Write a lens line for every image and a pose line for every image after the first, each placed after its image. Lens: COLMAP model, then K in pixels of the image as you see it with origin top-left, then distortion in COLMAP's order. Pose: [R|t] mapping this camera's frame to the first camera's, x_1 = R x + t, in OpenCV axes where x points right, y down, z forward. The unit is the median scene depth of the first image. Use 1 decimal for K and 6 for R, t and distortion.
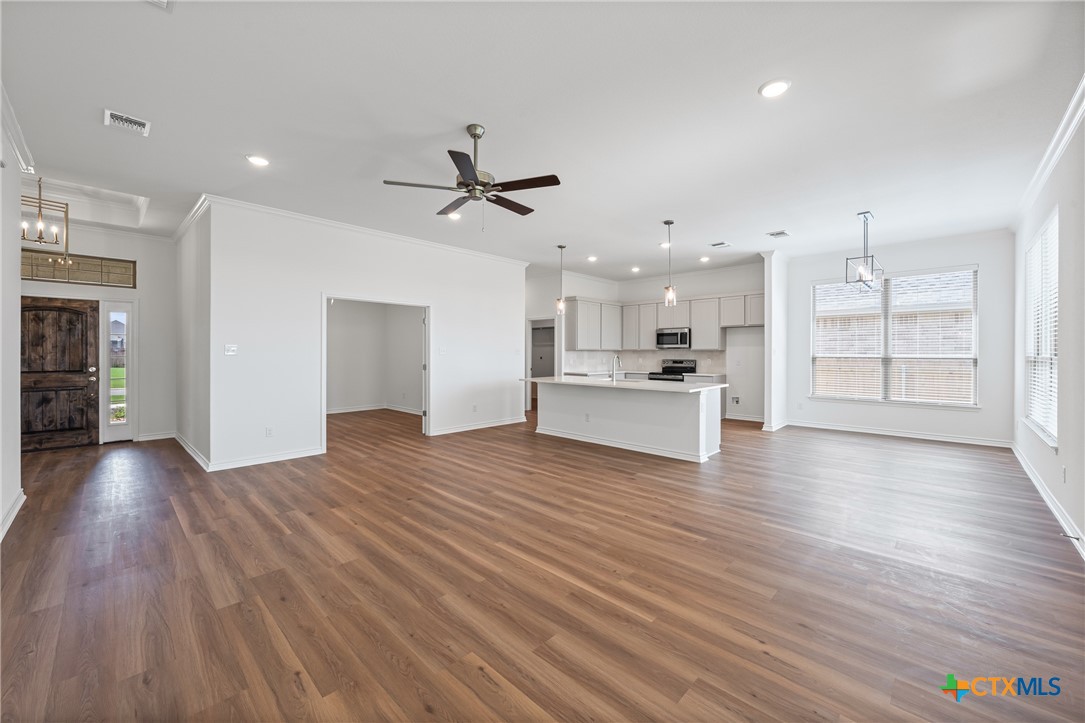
lens RADIAL K [[422.7, 0, 542.5], [0, 422.7, 355.3], [0, 0, 1]] dist [0.001650, 0.000131]
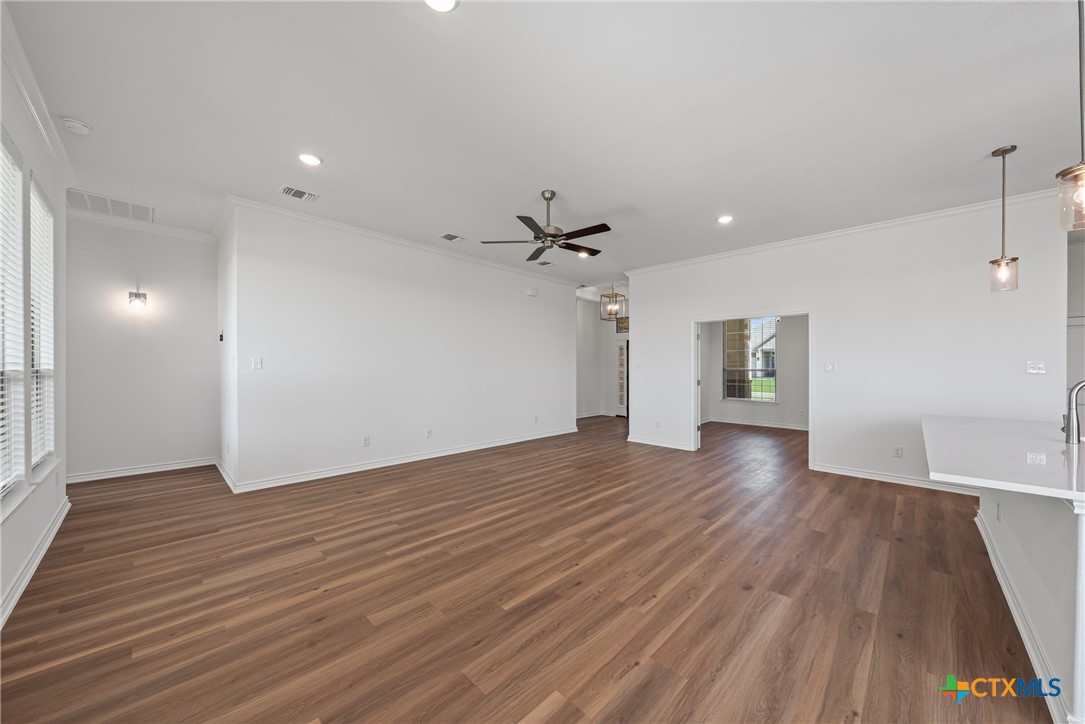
lens RADIAL K [[379.9, 0, 547.2], [0, 379.9, 369.3], [0, 0, 1]] dist [-0.000284, -0.000207]
pose [[0.002162, 0.004288, -0.999988, 1.019783], [-0.011417, 0.999926, 0.004263, -0.006449], [0.999932, 0.011408, 0.002211, 1.011961]]
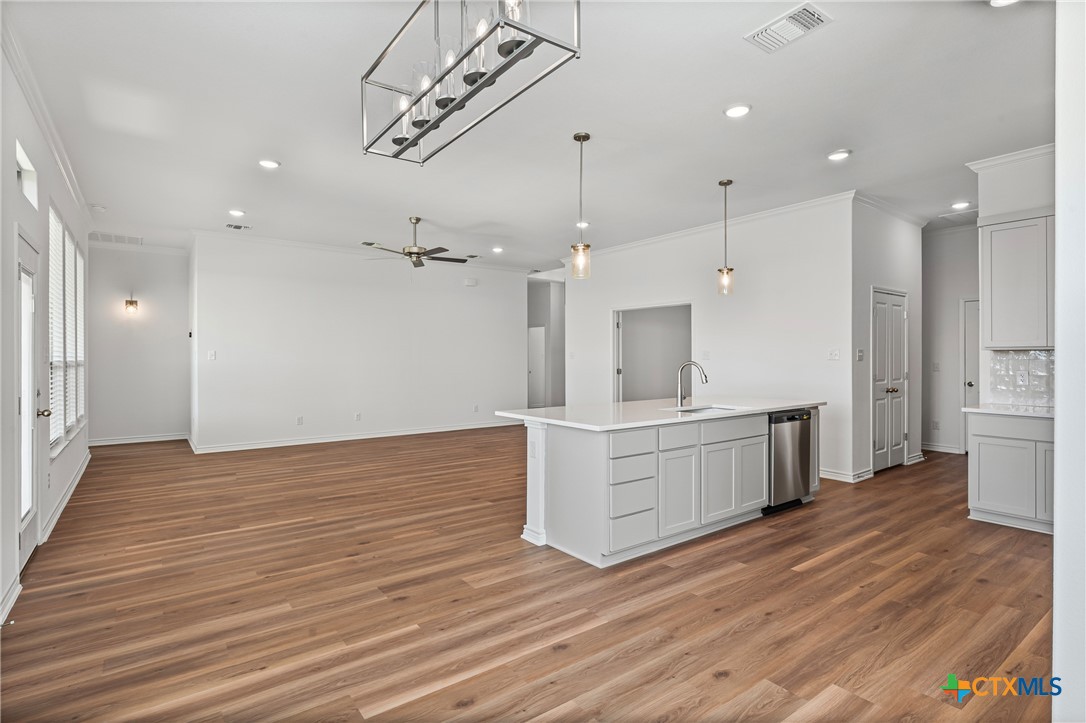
lens RADIAL K [[545.9, 0, 543.0], [0, 545.9, 359.0], [0, 0, 1]] dist [0.019529, 0.001830]
pose [[-0.169765, 0.000201, -0.985485, 1.852753], [-0.006409, 0.999979, 0.001308, -0.004174], [0.985464, 0.006538, -0.169760, 1.859326]]
